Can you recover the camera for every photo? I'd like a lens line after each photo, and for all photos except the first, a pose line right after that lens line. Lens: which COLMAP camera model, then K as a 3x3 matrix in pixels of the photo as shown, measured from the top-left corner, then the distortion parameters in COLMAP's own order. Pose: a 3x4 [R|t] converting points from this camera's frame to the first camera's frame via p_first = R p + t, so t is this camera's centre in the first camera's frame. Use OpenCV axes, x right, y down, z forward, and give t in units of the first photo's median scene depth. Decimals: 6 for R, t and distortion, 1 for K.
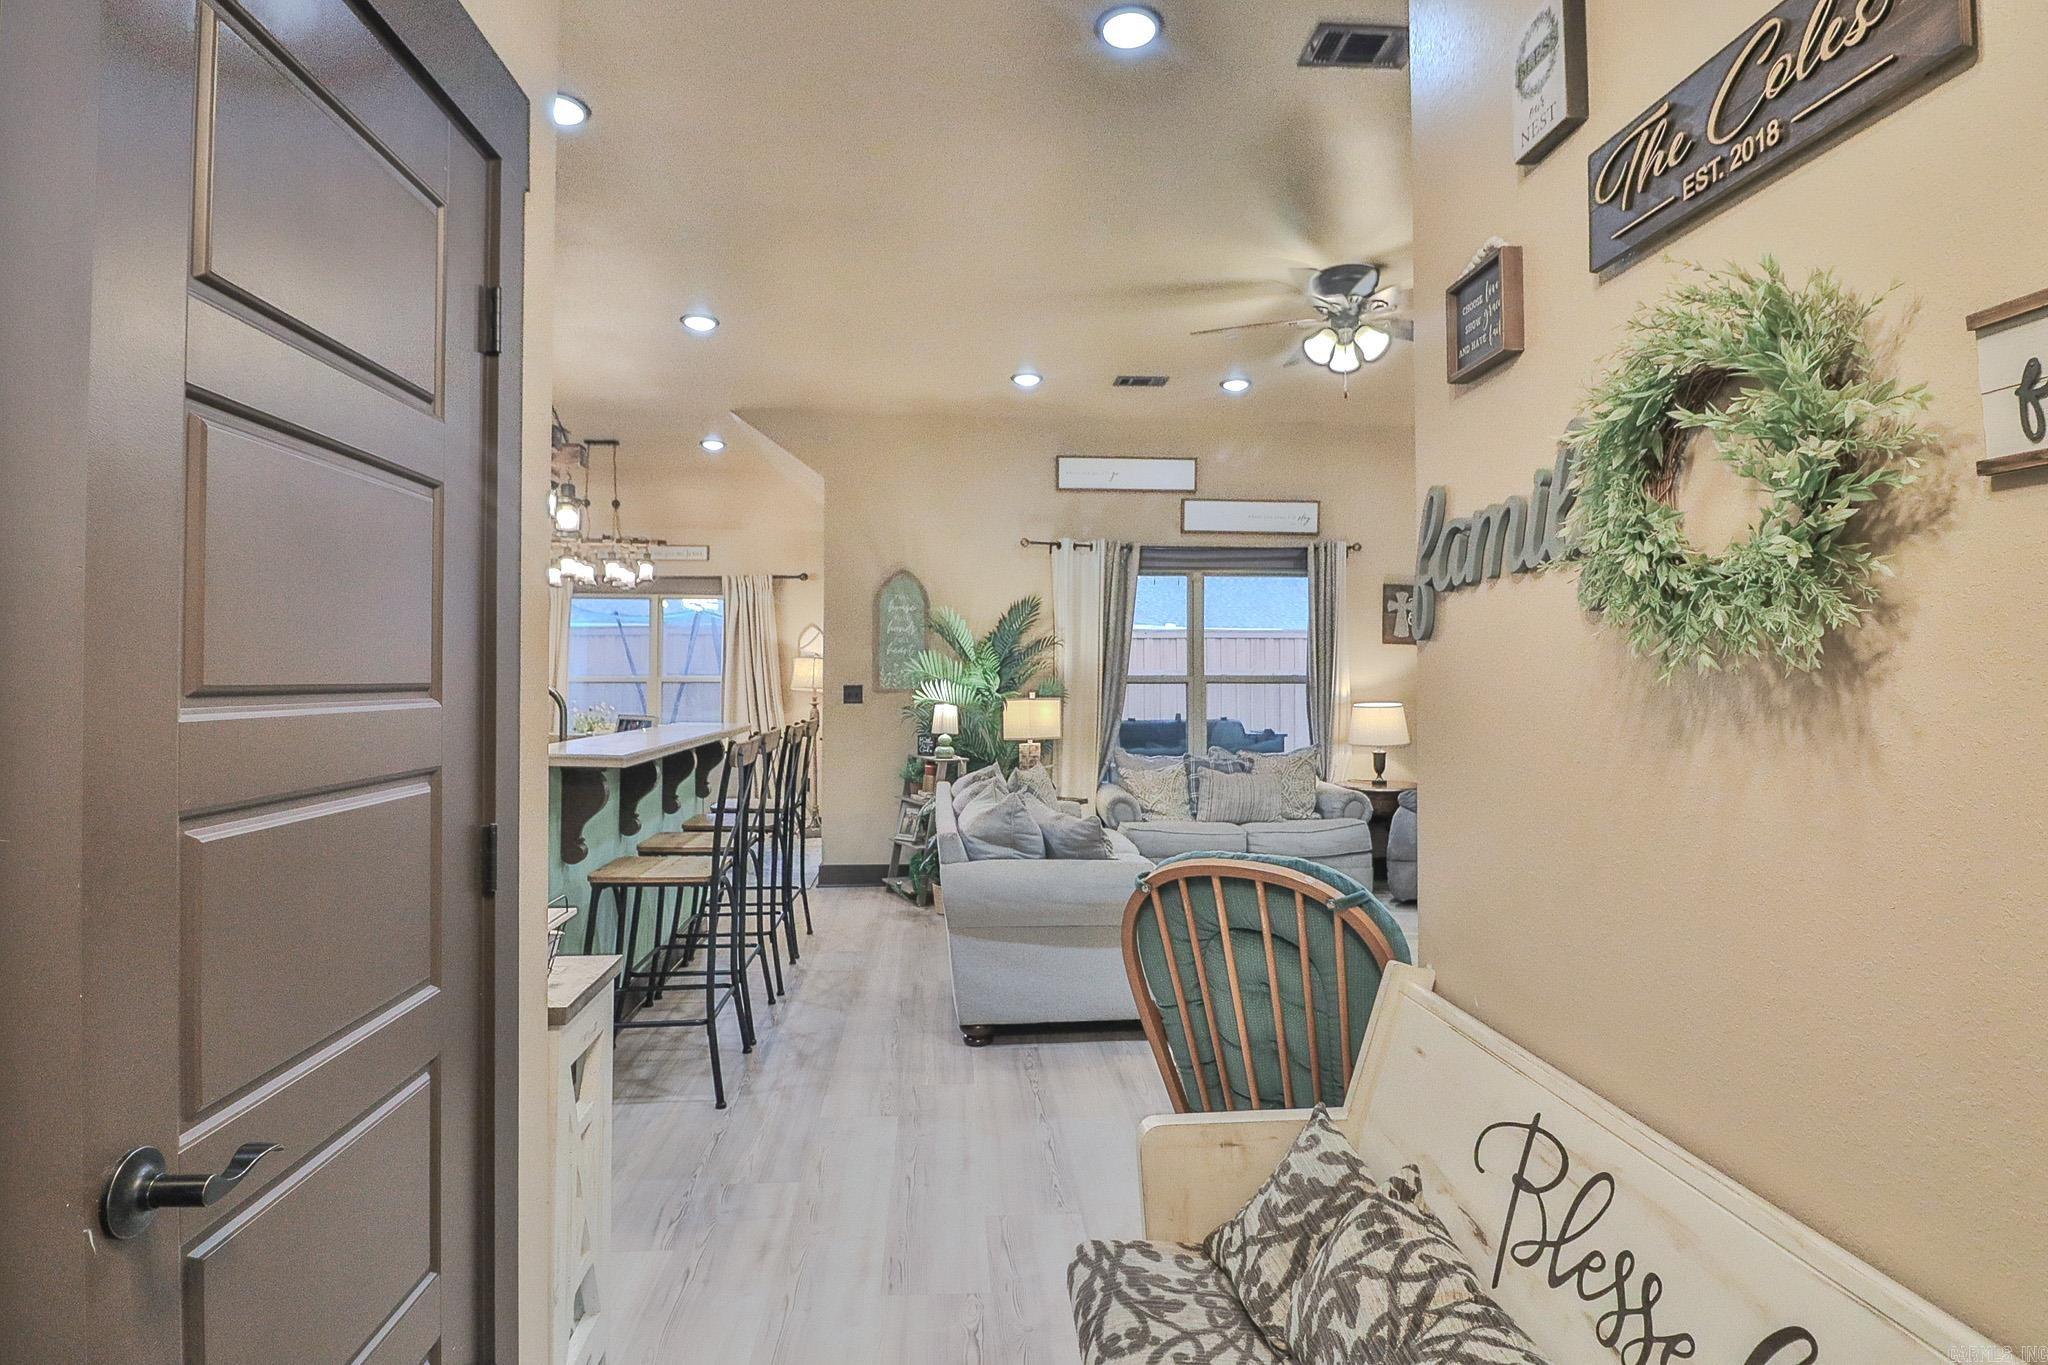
lens RADIAL K [[1055.3, 0, 1024.0], [0, 1055.3, 682.5], [0, 0, 1]] dist [0.000669, -0.014508]
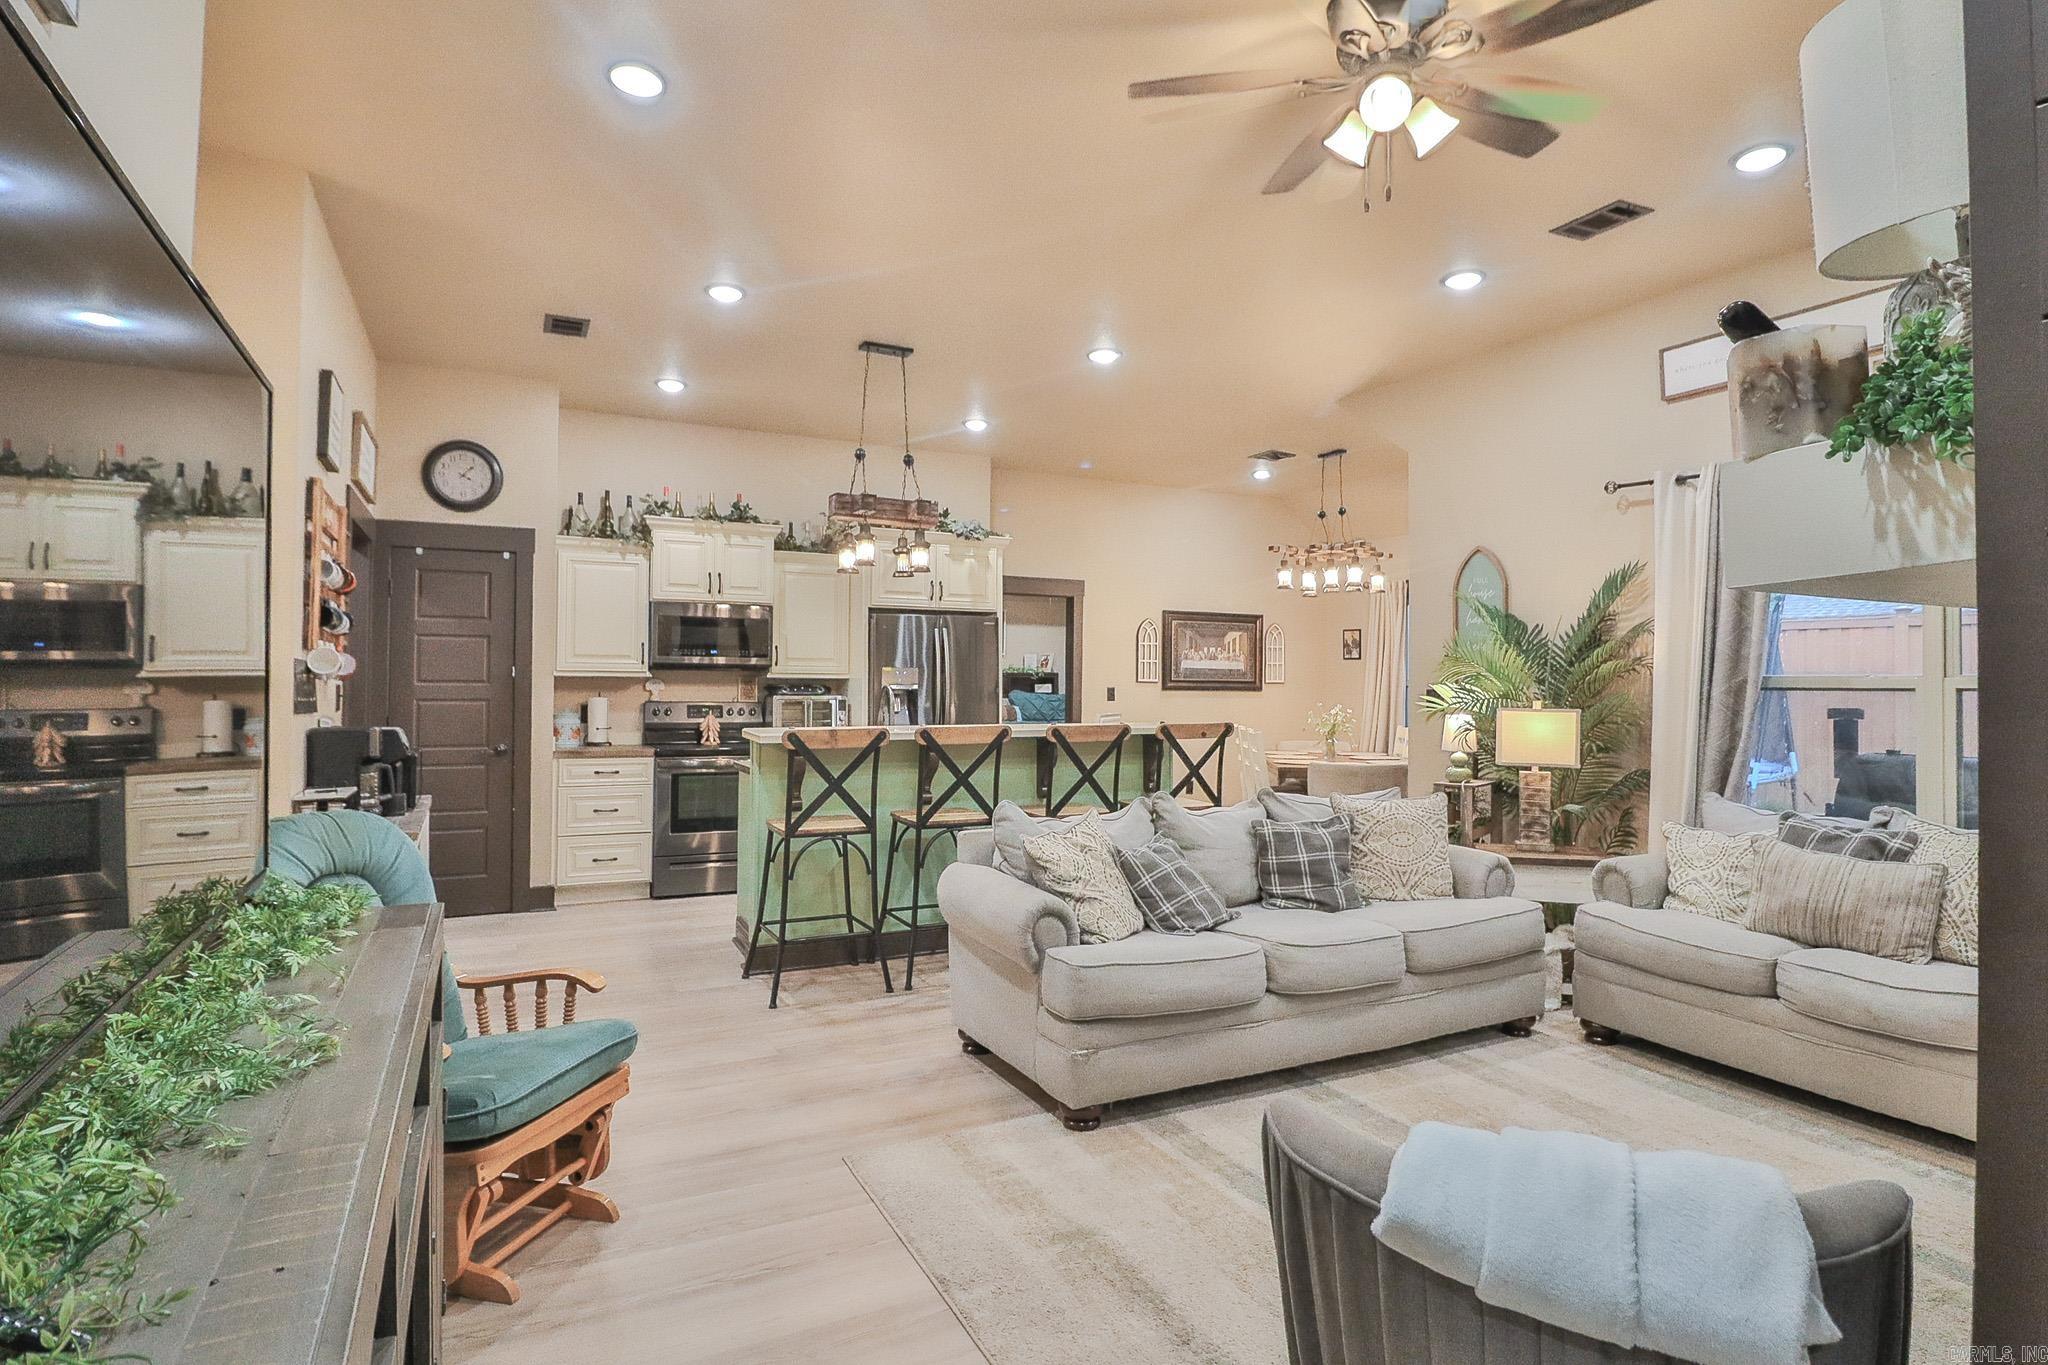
lens RADIAL K [[1055.3, 0, 1024.0], [0, 1055.3, 682.5], [0, 0, 1]] dist [0.000669, -0.014508]
pose [[0.374254, 0.000930, -0.927326, 0.504793], [-0.001914, 0.999998, 0.000230, -0.002337], [0.927324, 0.001689, 0.374255, 0.380431]]
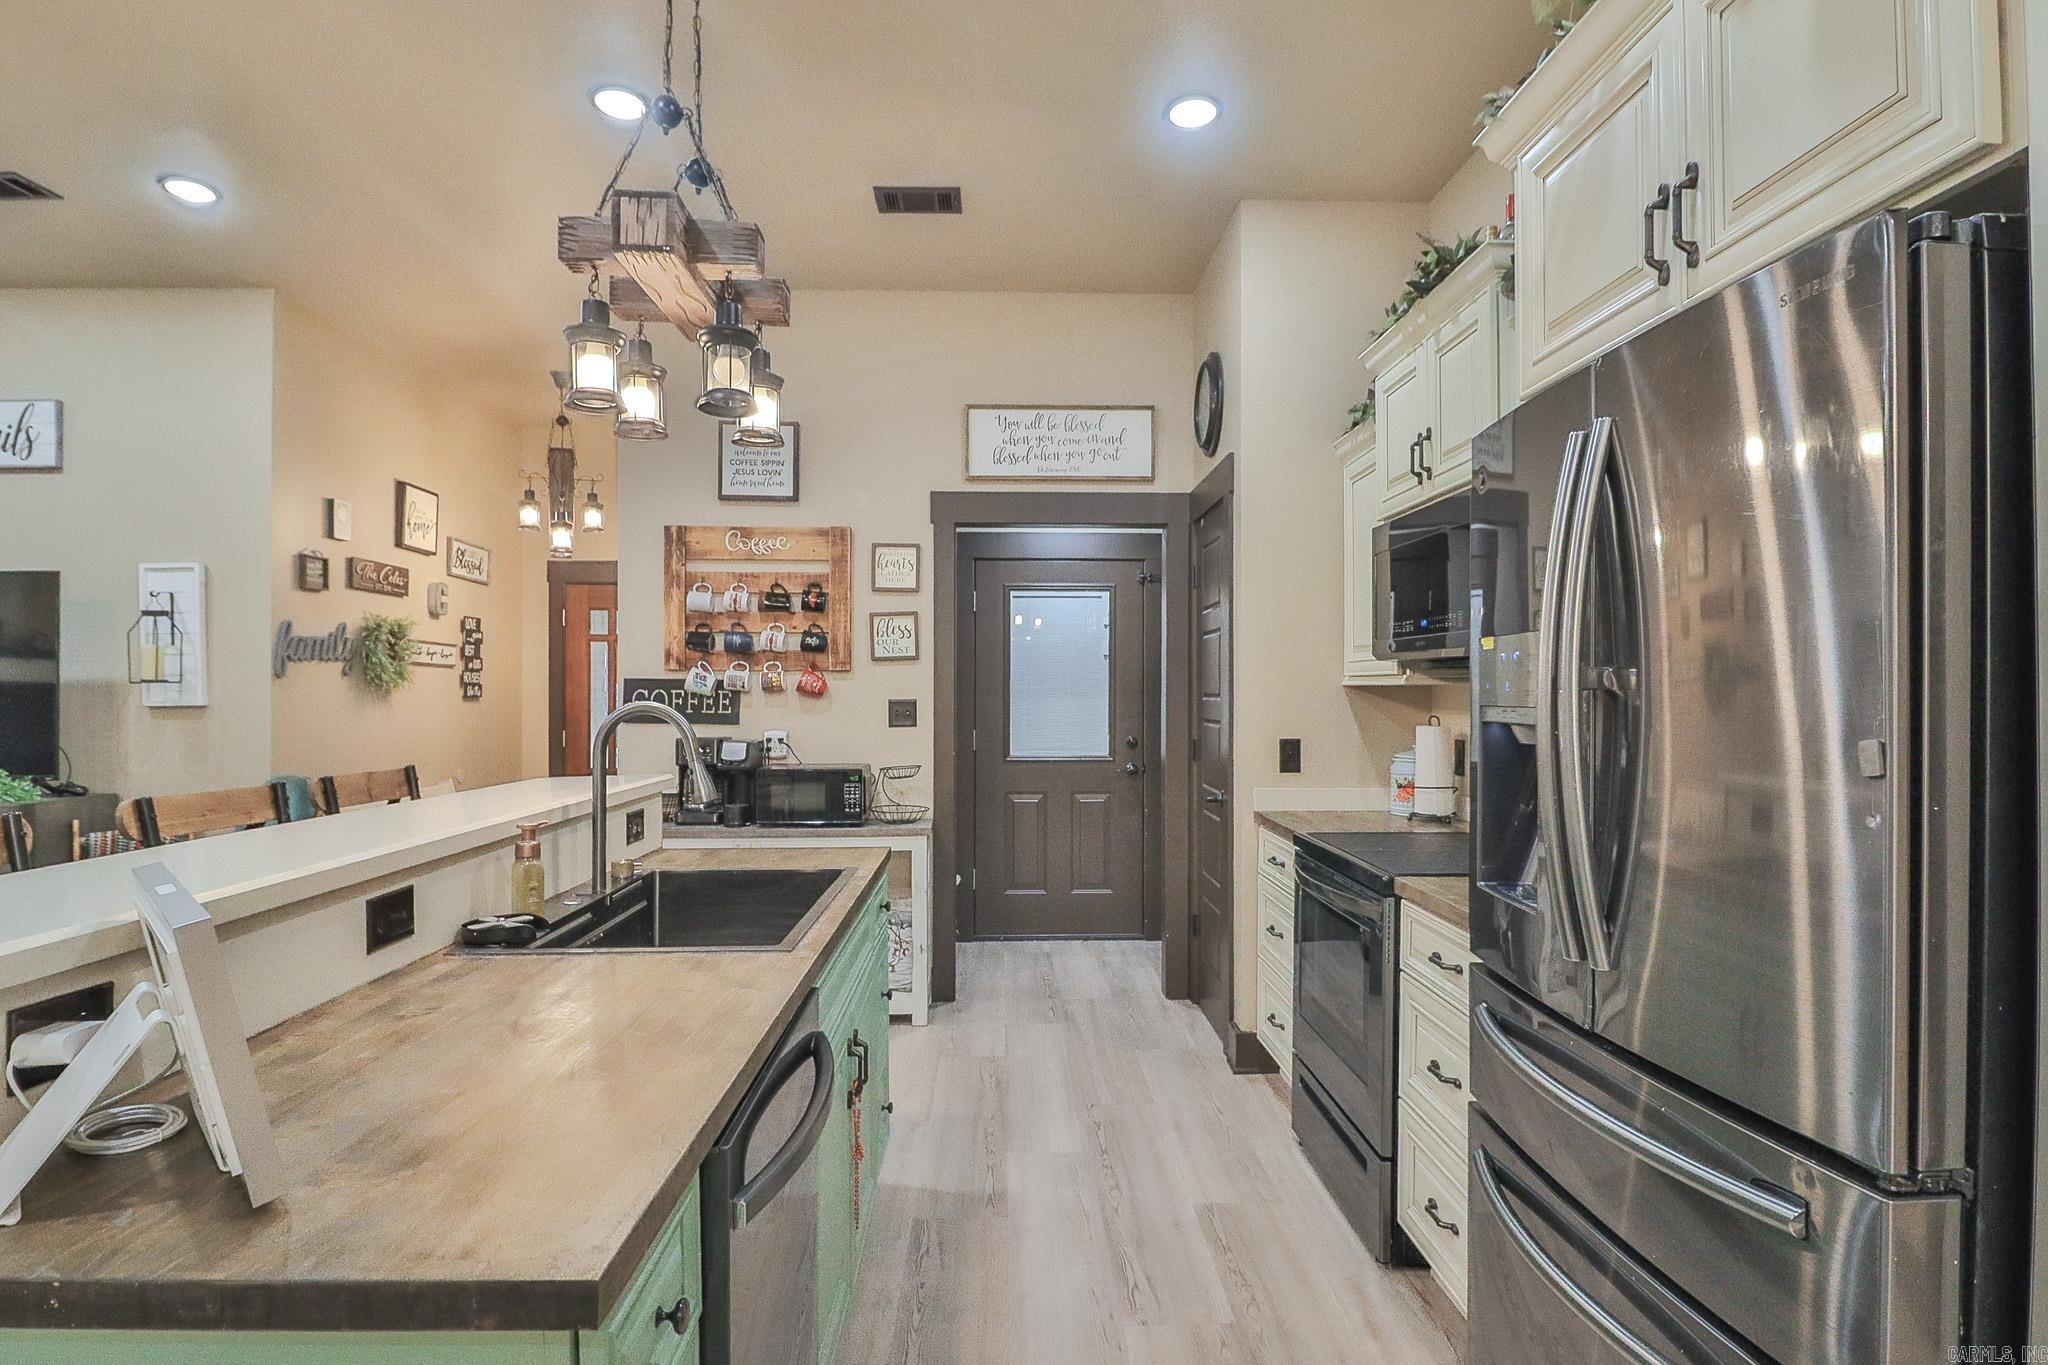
lens RADIAL K [[1090.6, 0, 1024.0], [0, 1090.6, 682.5], [0, 0, 1]] dist [-0.003505, -0.001344]
pose [[-0.997955, 0.002586, 0.063863, -0.412424], [0.002144, 0.999973, -0.006995, -0.001160], [-0.063879, -0.006843, -0.997934, 0.909341]]
